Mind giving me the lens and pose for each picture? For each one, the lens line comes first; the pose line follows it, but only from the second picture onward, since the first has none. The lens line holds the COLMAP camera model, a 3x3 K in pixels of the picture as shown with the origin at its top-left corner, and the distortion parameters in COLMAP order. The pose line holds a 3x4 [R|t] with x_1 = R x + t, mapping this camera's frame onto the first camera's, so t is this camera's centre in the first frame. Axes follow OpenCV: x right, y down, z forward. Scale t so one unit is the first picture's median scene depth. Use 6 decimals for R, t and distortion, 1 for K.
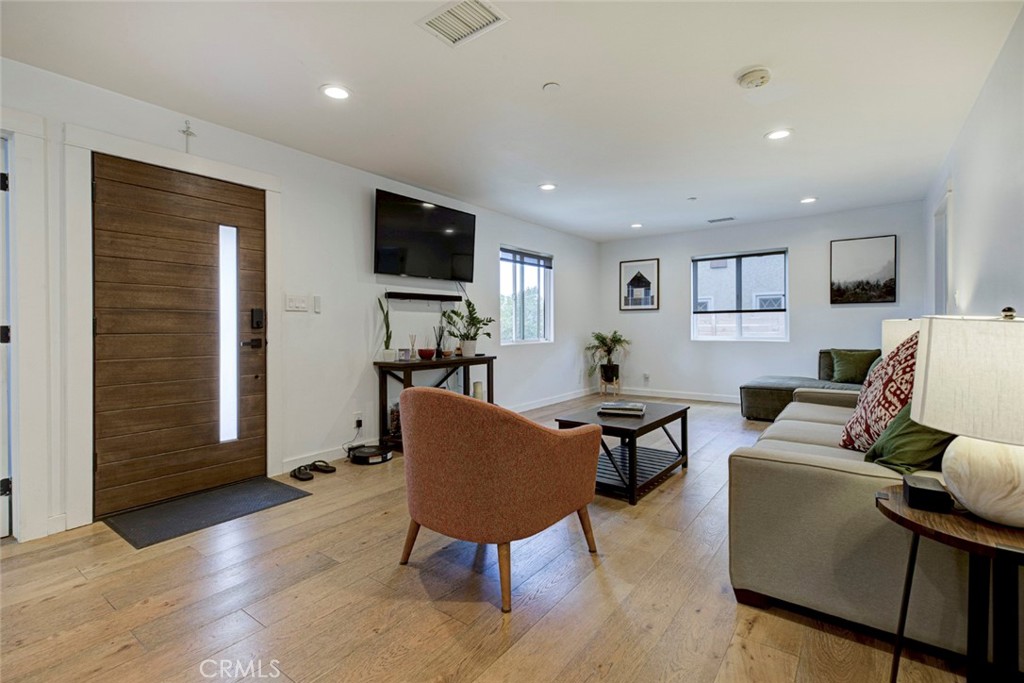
lens RADIAL K [[466.9, 0, 517.9], [0, 466.9, 337.7], [0, 0, 1]] dist [0.019123, -0.000972]
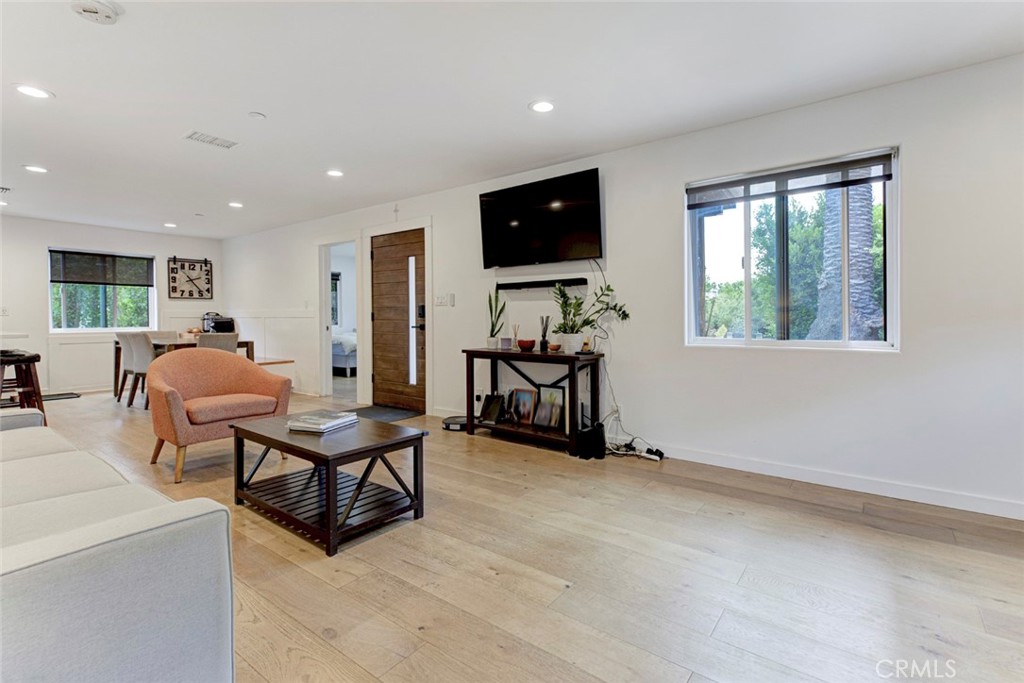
lens RADIAL K [[472.9, 0, 515.8], [0, 472.9, 328.7], [0, 0, 1]] dist [0.019761, -0.000056]
pose [[-0.018025, 0.028990, -0.999417, 1.225736], [-0.021656, 0.999334, 0.029378, -0.042752], [0.999603, 0.022173, -0.017386, 1.609216]]
